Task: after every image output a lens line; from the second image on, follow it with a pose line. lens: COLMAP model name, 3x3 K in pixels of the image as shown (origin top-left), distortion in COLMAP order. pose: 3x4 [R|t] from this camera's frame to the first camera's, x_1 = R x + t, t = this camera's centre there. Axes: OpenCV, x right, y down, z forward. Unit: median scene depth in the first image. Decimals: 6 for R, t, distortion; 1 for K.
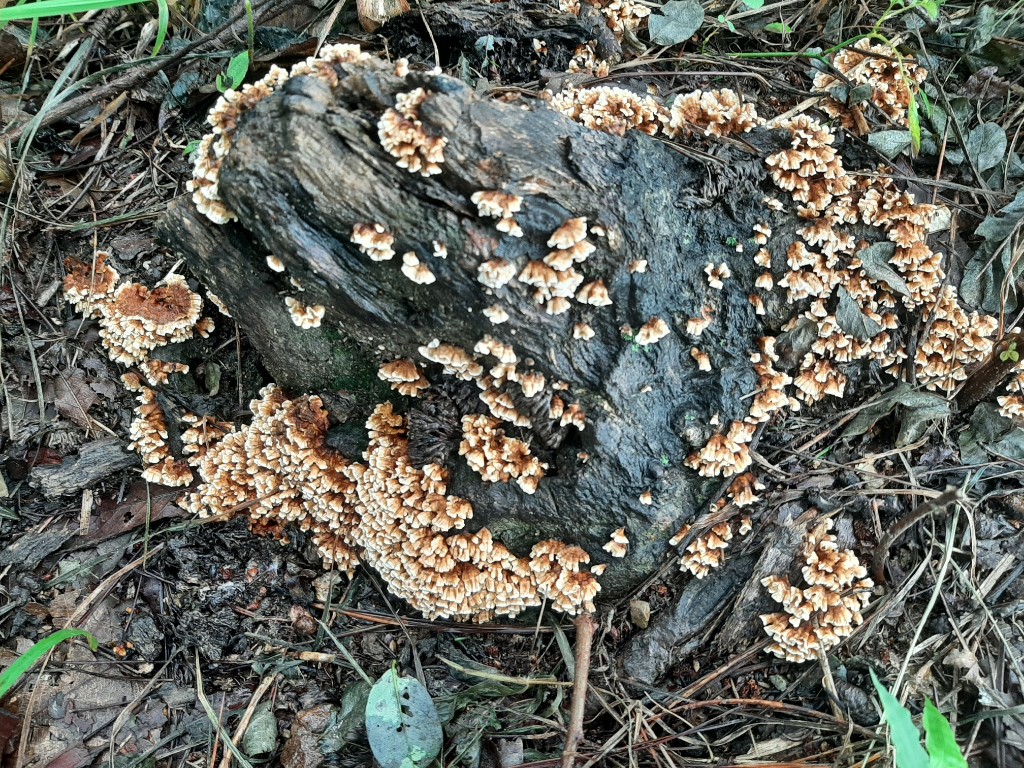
lens RADIAL K [[833.0, 0, 515.5], [0, 833.0, 391.9], [0, 0, 1]] dist [-0.000575, -0.080047]
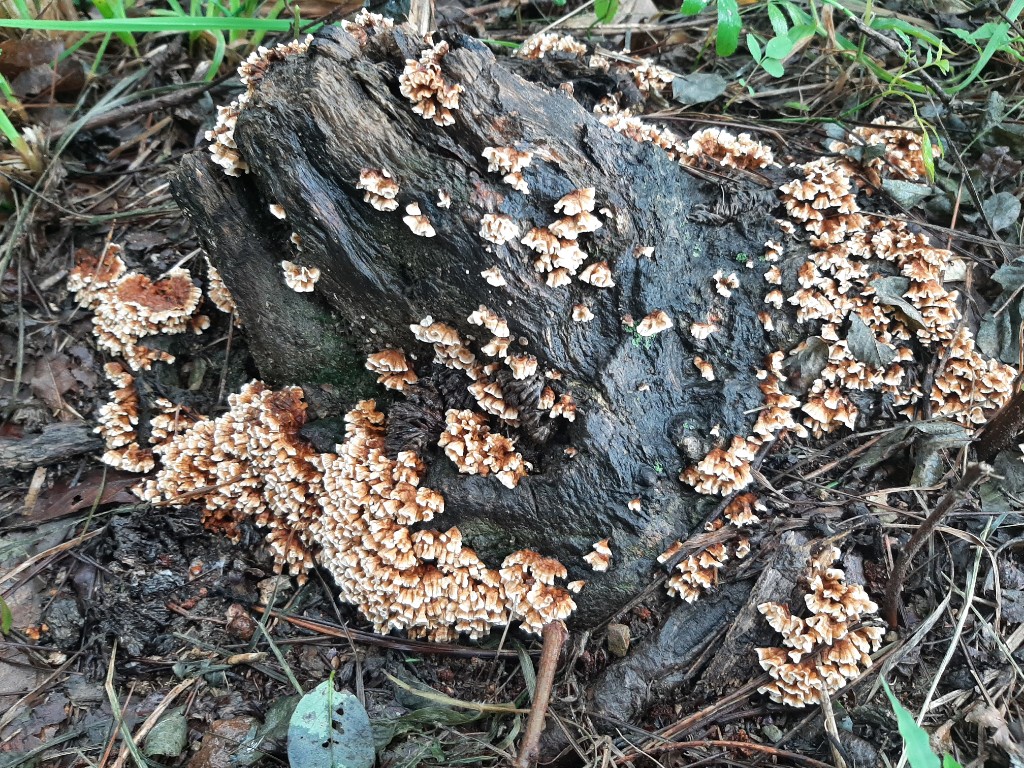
lens RADIAL K [[833.0, 0, 517.7], [0, 833.0, 389.2], [0, 0, 1]] dist [-0.000575, -0.080047]
pose [[0.993964, 0.106827, -0.024977, 0.037454], [-0.109697, 0.964554, -0.240004, 0.230278], [-0.001547, 0.241296, 0.970450, 0.084331]]
